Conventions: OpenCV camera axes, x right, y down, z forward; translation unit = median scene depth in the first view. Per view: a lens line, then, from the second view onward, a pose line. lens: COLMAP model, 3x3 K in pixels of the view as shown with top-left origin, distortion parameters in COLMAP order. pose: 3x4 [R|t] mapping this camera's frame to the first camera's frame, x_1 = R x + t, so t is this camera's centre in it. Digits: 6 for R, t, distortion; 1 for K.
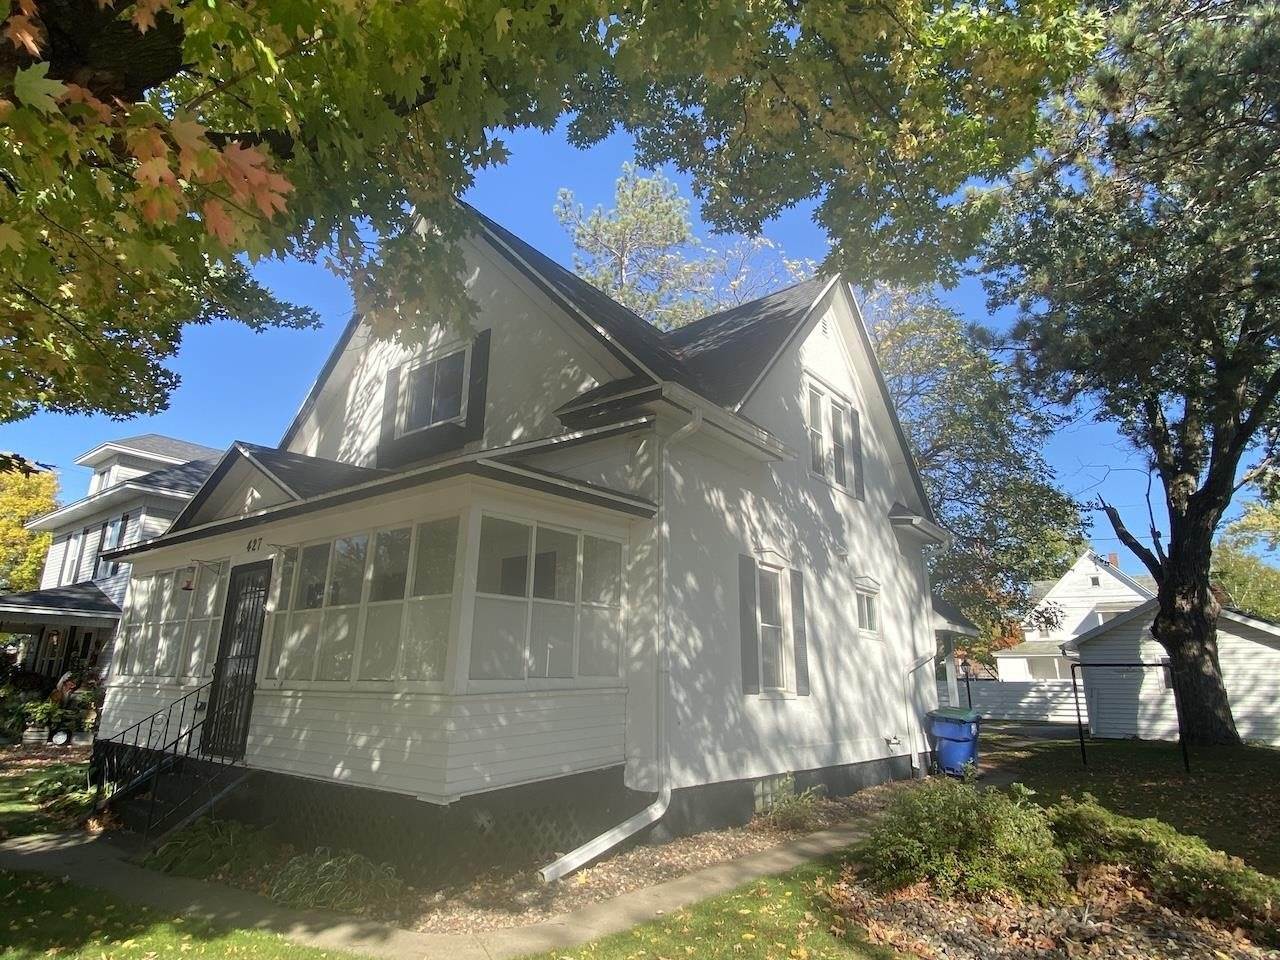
lens RADIAL K [[728.8, 0, 640.0], [0, 728.8, 480.0], [0, 0, 1]] dist [0.000499, 0.000119]
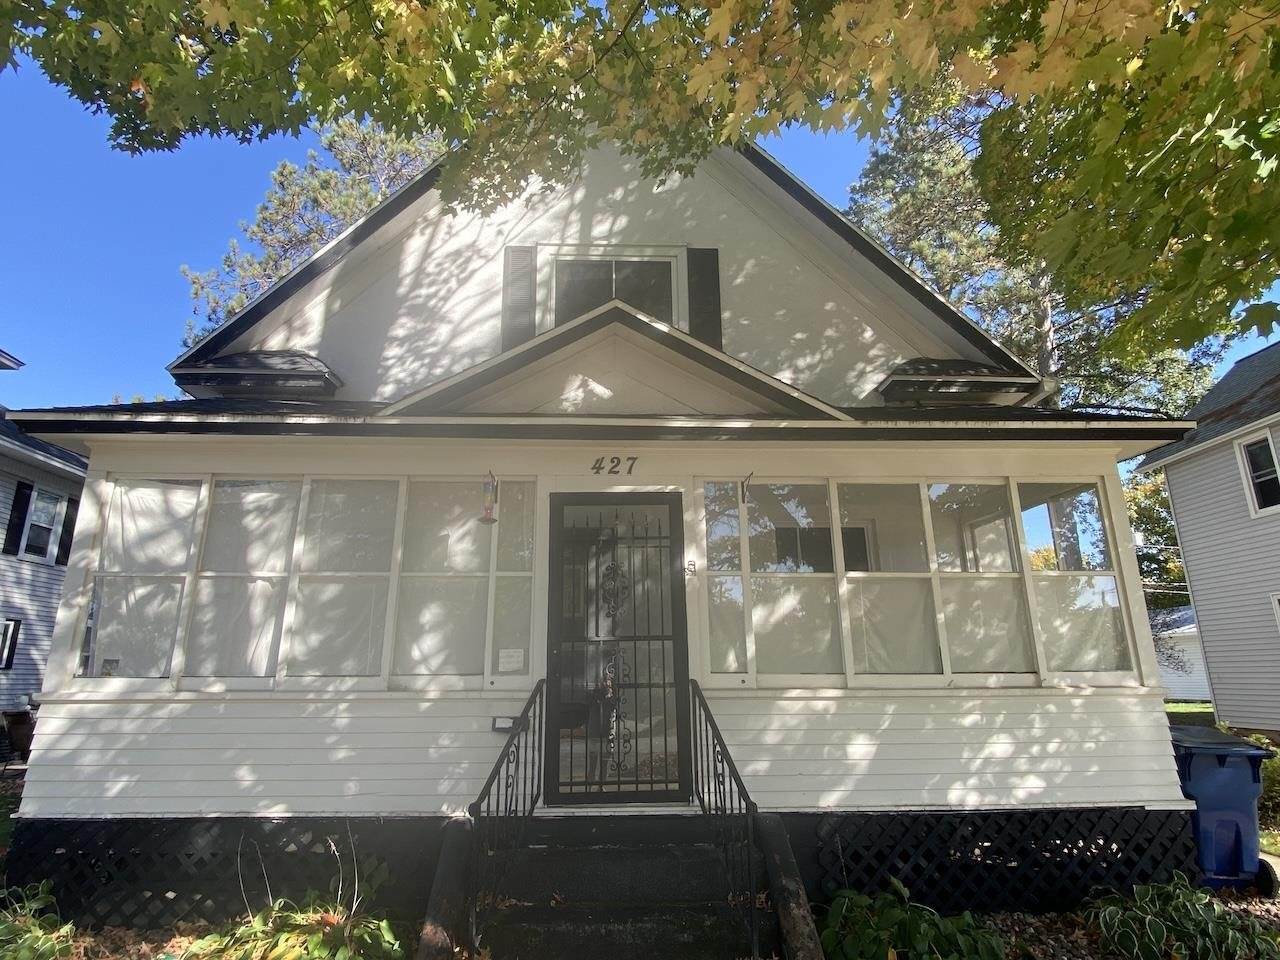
lens RADIAL K [[708.0, 0, 640.0], [0, 708.0, 480.0], [0, 0, 1]] dist [0.037709, -0.000441]
pose [[0.776739, 0.133886, 0.615427, -0.628292], [-0.136933, 0.989669, -0.042477, 0.087845], [-0.614757, -0.051279, 0.787048, 0.345086]]
